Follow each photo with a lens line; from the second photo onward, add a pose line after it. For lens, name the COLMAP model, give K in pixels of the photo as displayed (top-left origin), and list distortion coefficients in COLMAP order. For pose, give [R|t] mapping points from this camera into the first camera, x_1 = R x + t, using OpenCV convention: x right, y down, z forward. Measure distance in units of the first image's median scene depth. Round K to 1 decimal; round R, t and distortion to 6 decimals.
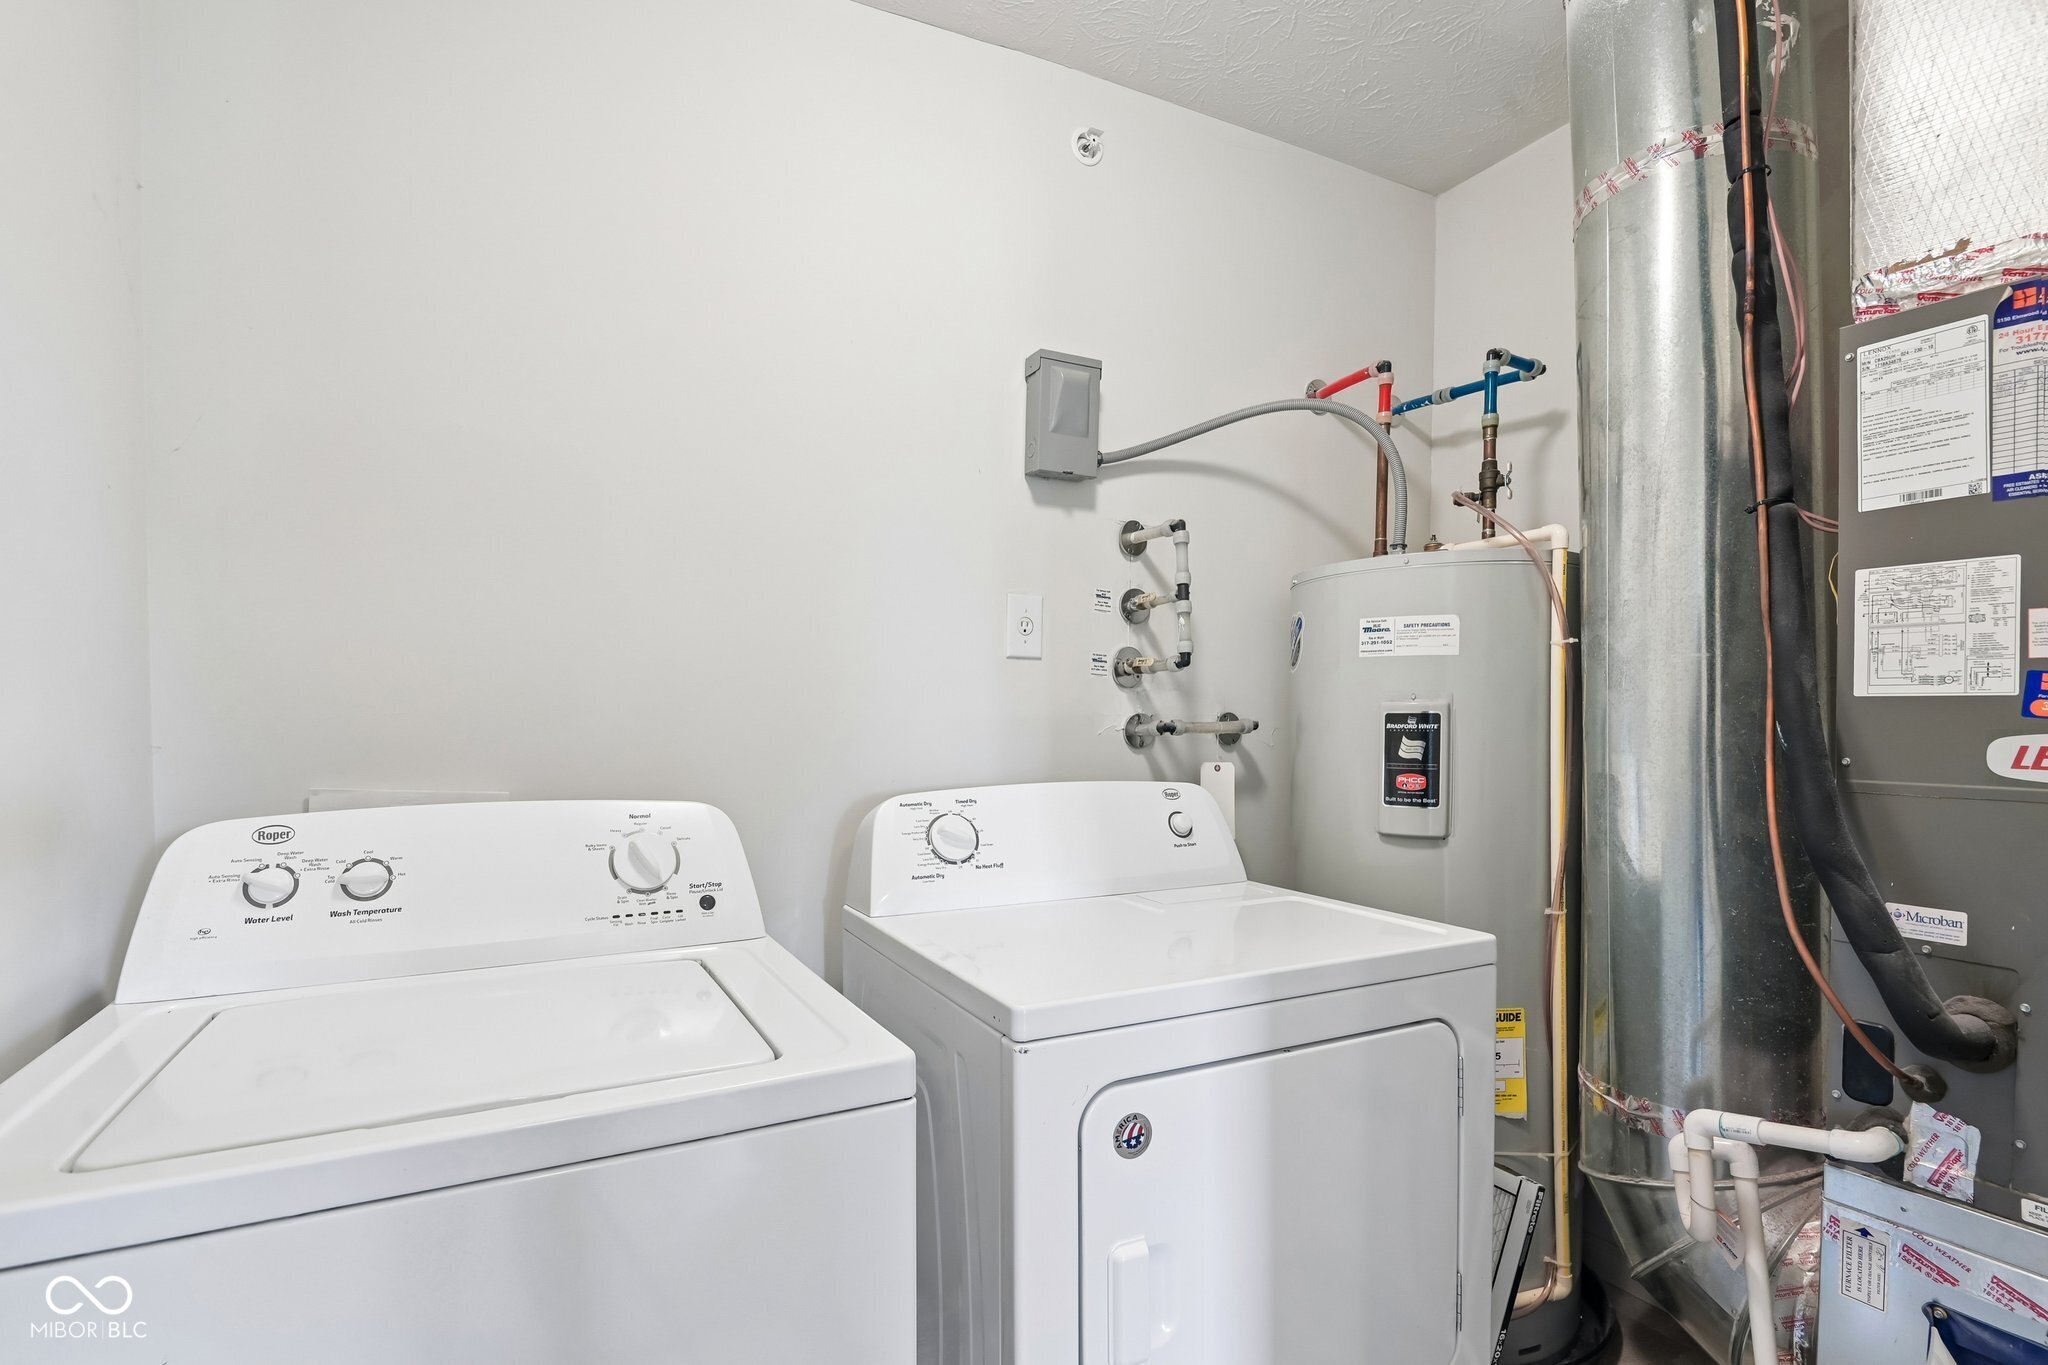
lens RADIAL K [[963.9, 0, 993.9], [0, 963.9, 711.7], [0, 0, 1]] dist [-0.004302, -0.006639]
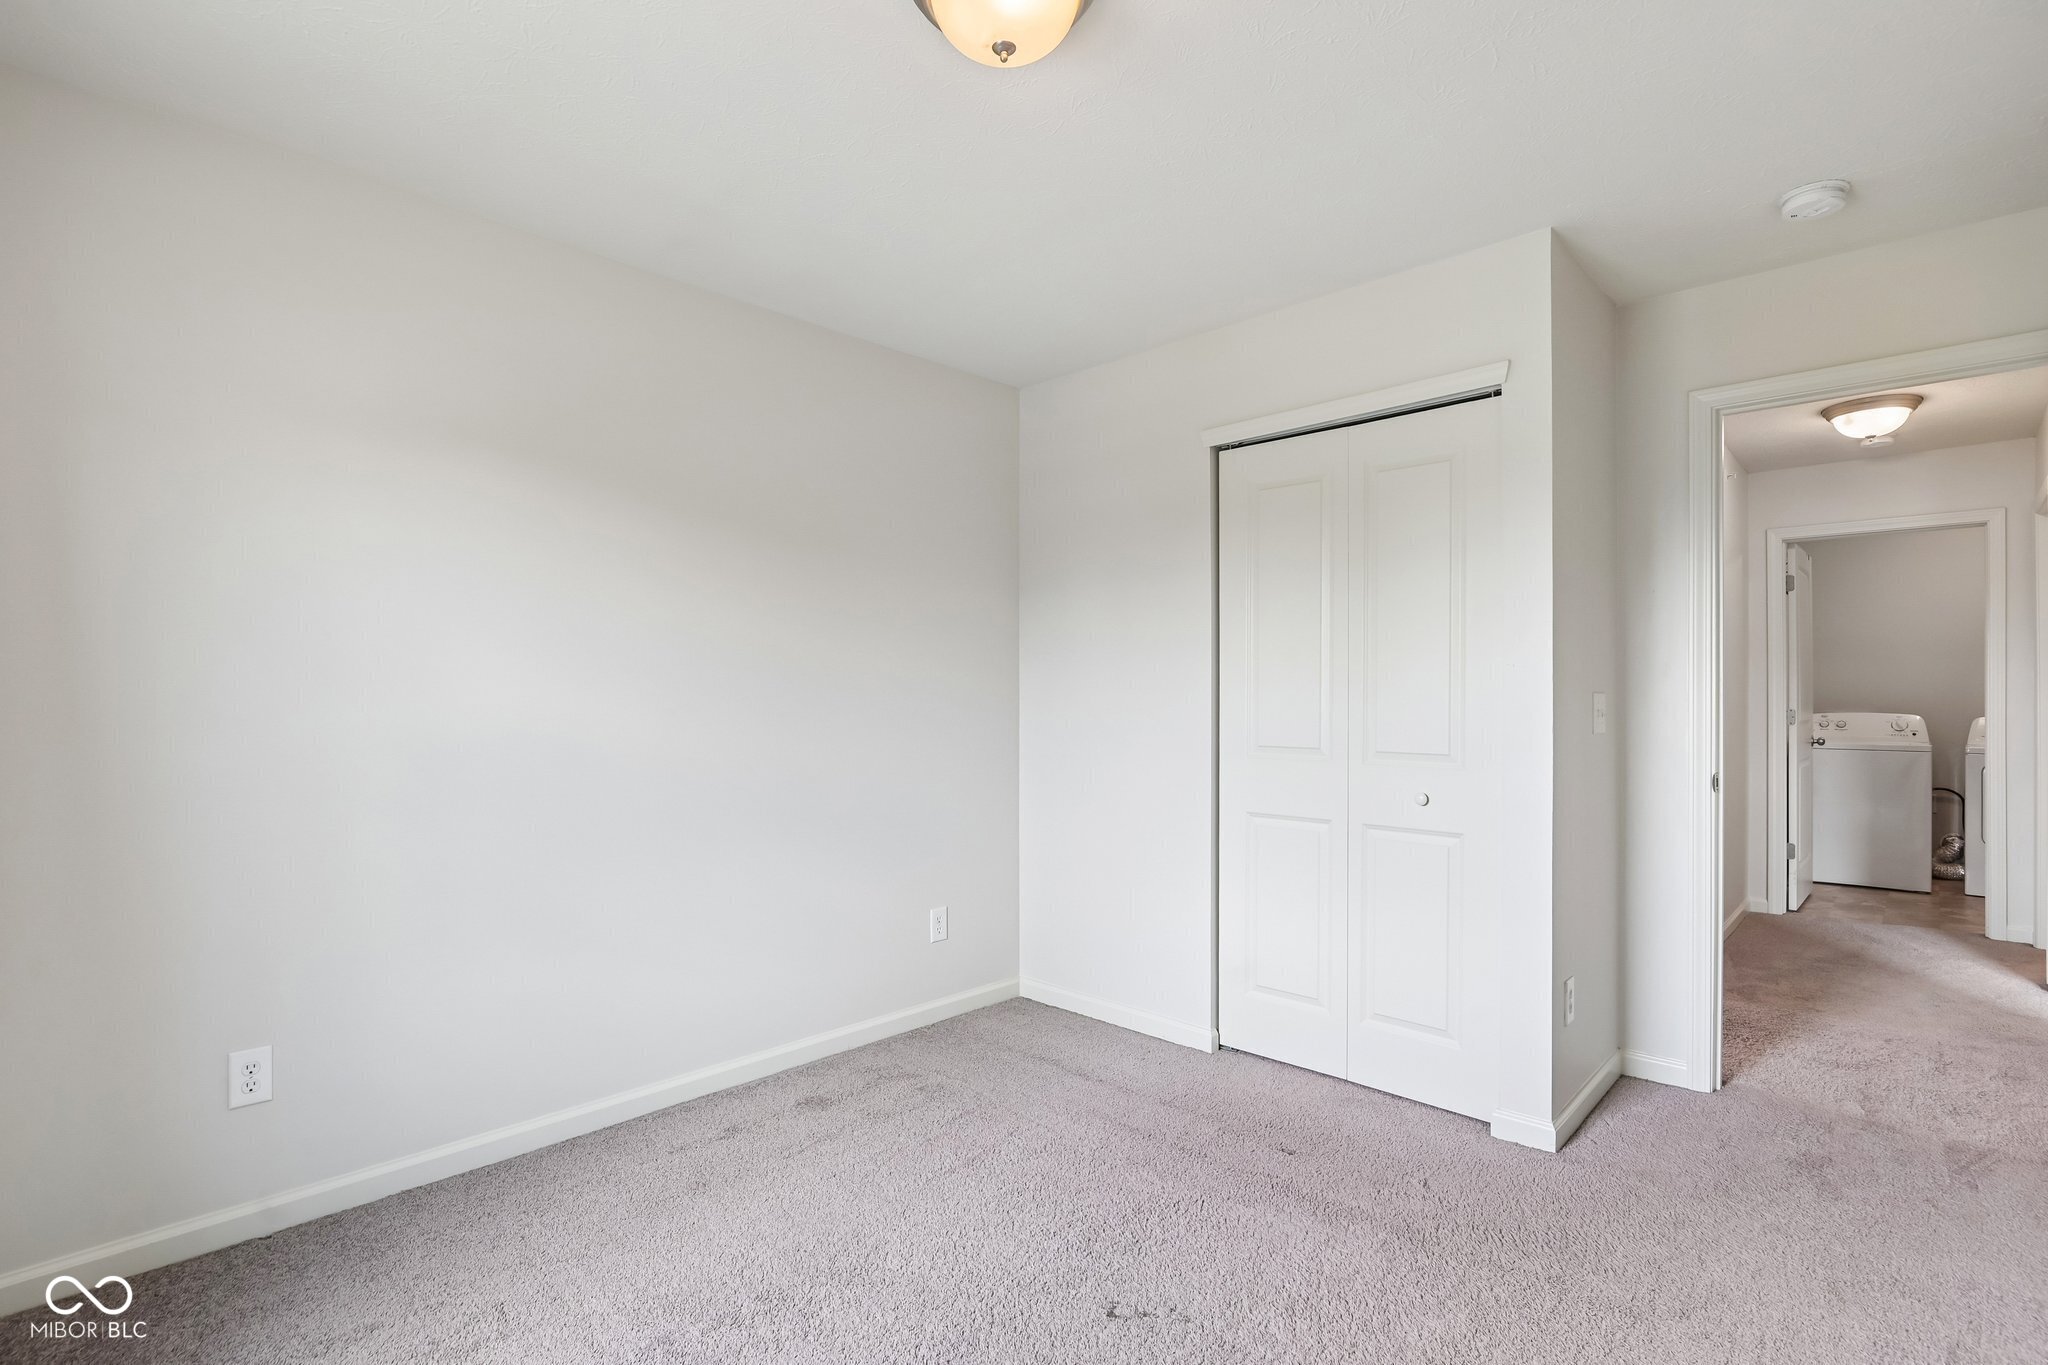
lens RADIAL K [[963.9, 0, 1015.5], [0, 963.9, 692.2], [0, 0, 1]] dist [-0.004302, -0.006639]
pose [[0.322983, 0.003979, -0.946397, 2.865392], [0.002561, 0.999984, 0.005078, -0.058622], [0.946401, -0.004064, 0.322967, -4.984824]]
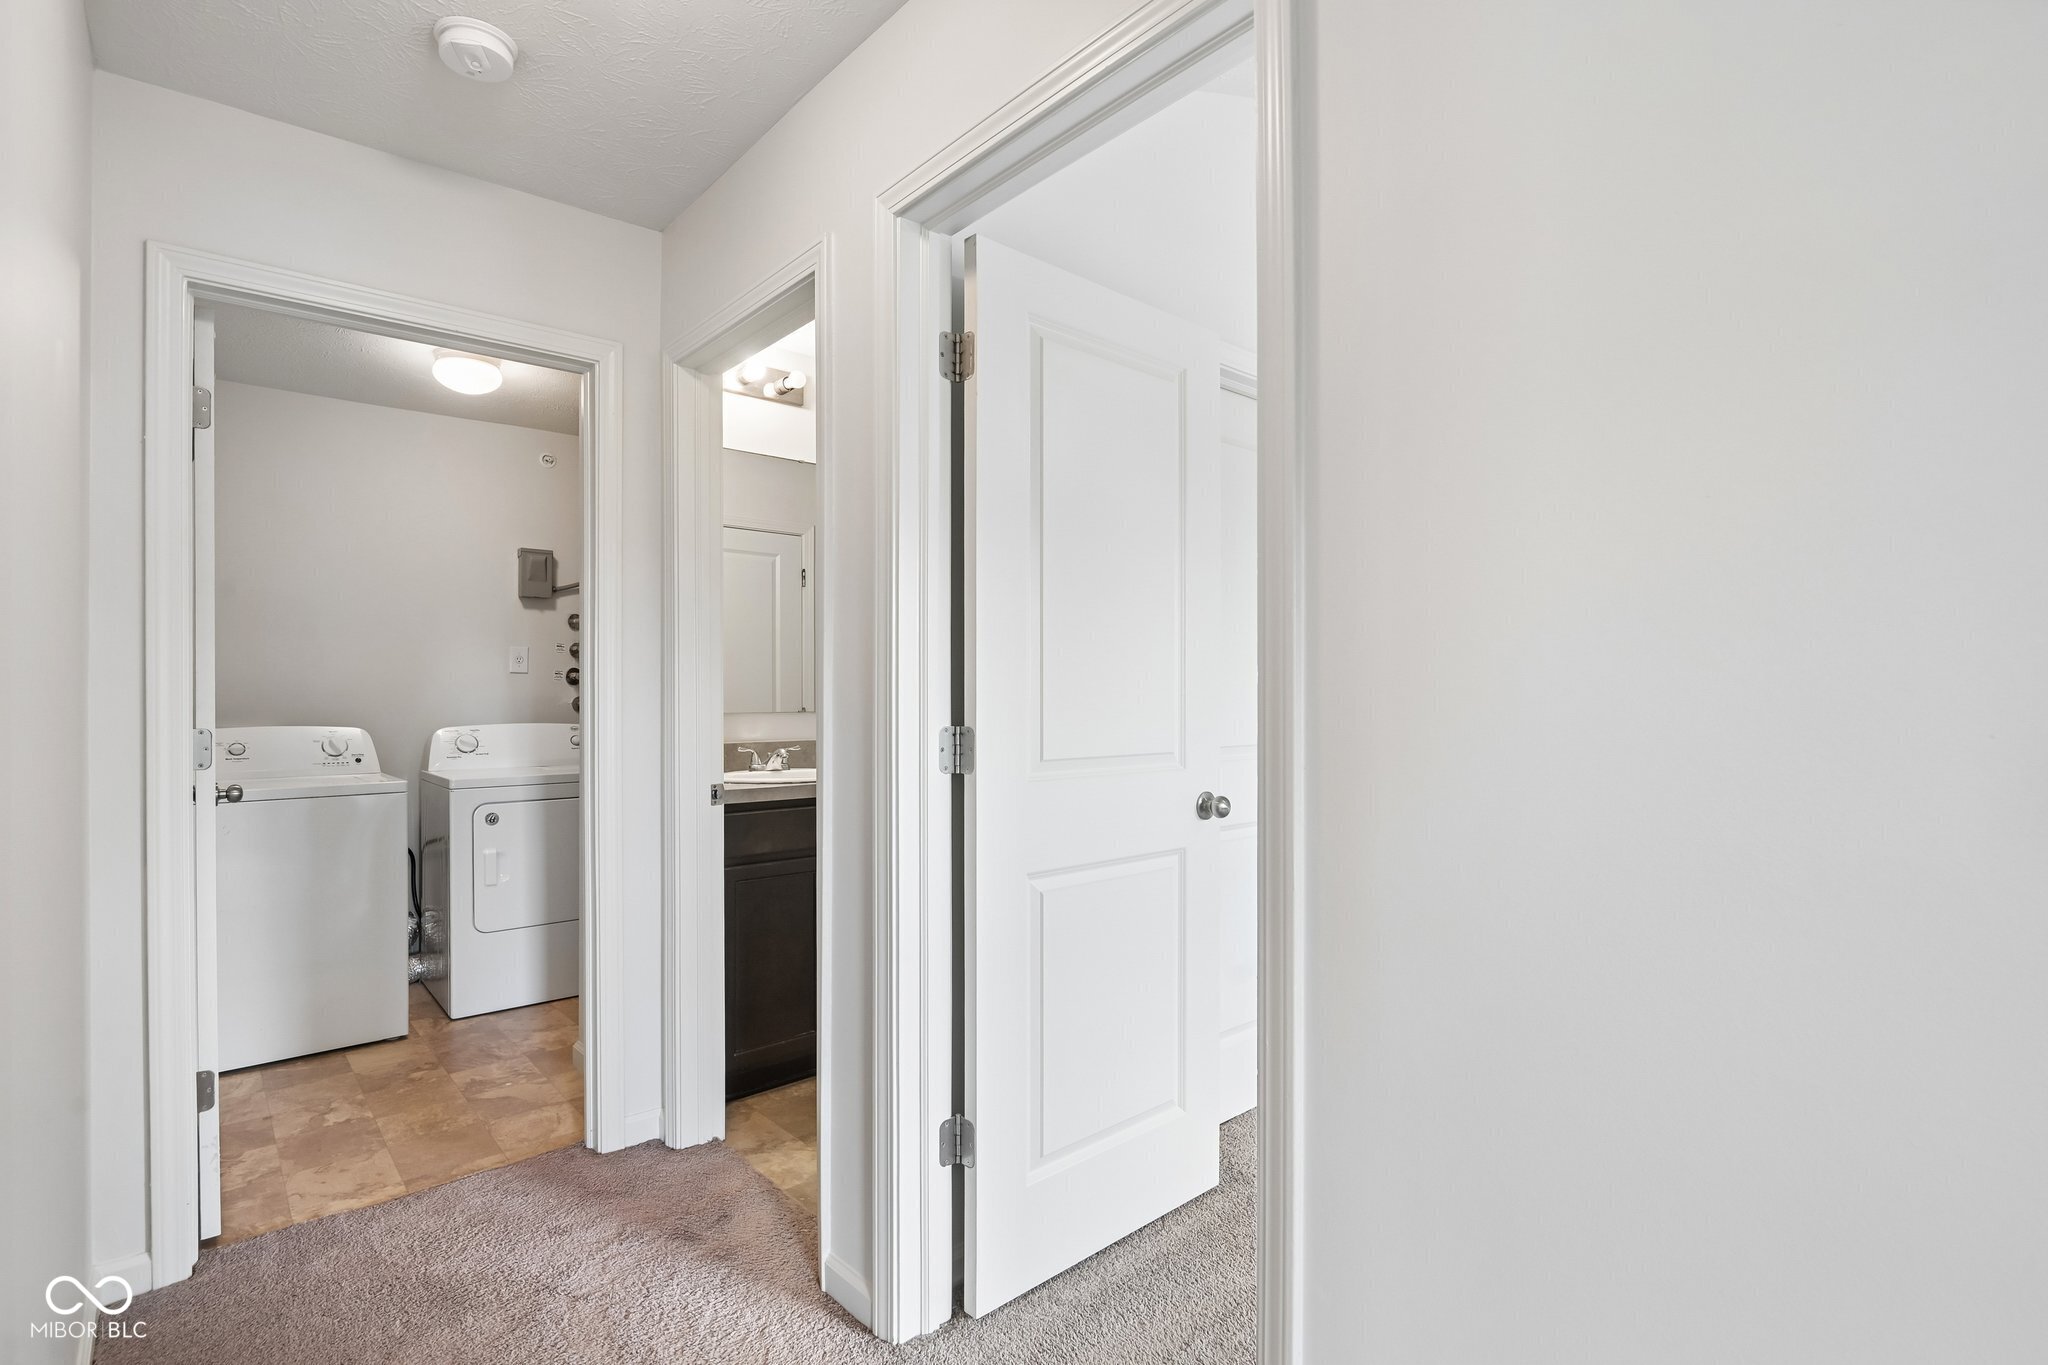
lens RADIAL K [[963.9, 0, 997.5], [0, 963.9, 689.4], [0, 0, 1]] dist [-0.004302, -0.006639]
pose [[0.972792, 0.001735, 0.231675, 0.918446], [-0.001278, 0.999997, -0.002122, -0.017716], [-0.231678, 0.001768, 0.972791, -2.303635]]
